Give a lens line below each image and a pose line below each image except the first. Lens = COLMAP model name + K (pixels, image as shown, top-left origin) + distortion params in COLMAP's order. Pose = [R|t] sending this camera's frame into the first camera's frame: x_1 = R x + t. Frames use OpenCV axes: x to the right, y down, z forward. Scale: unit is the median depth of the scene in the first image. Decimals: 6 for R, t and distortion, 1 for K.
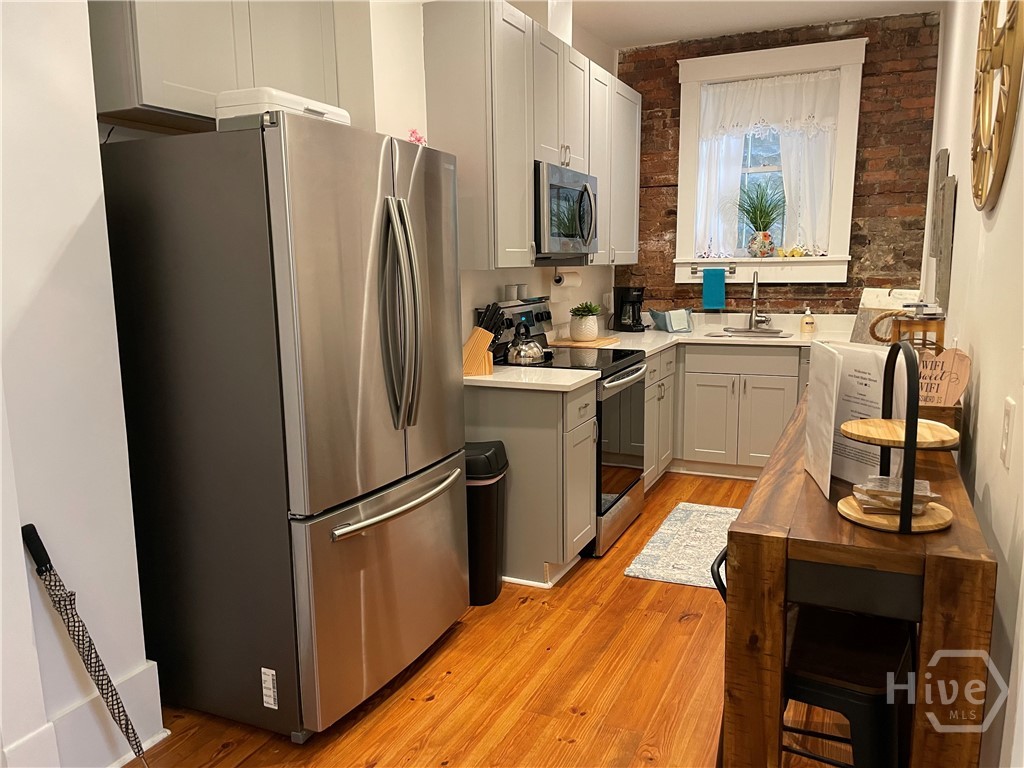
lens RADIAL K [[758.9, 0, 512.0], [0, 758.9, 384.0], [0, 0, 1]] dist [-0.101143, -0.005277]
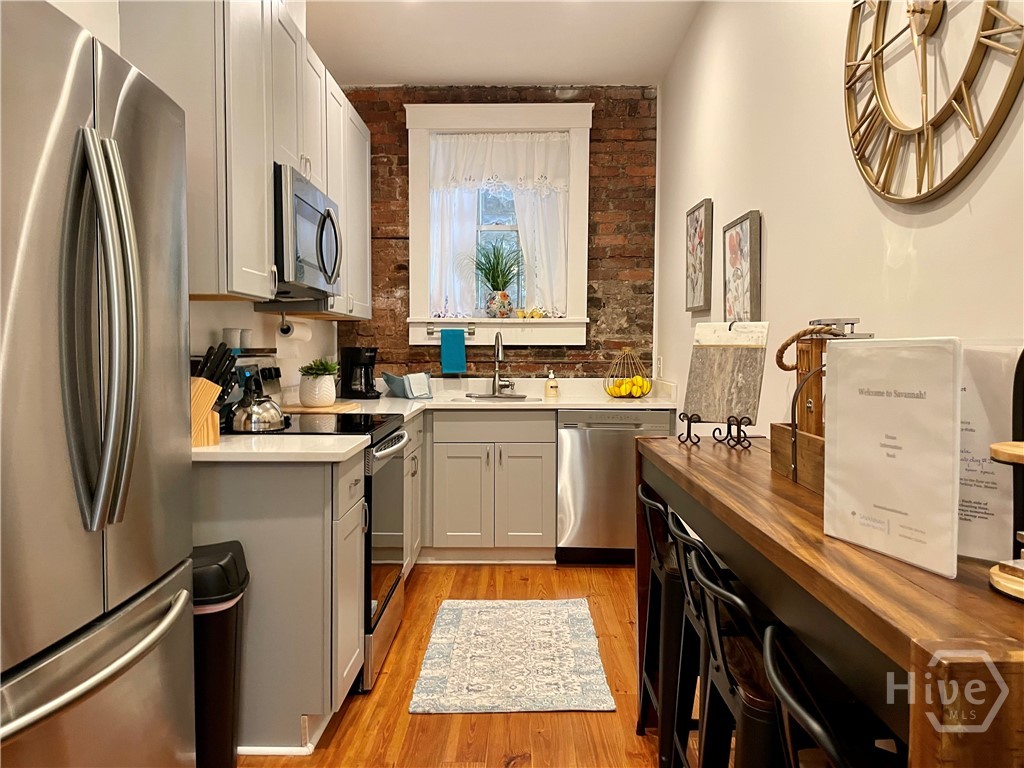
lens RADIAL K [[744.1, 0, 516.5], [0, 744.1, 366.7], [0, 0, 1]] dist [0.002540, -0.000521]
pose [[0.900776, 0.009473, 0.434180, -0.051805], [0.053249, 0.989809, -0.132071, 0.014366], [-0.431007, 0.142086, 0.891092, 0.178830]]
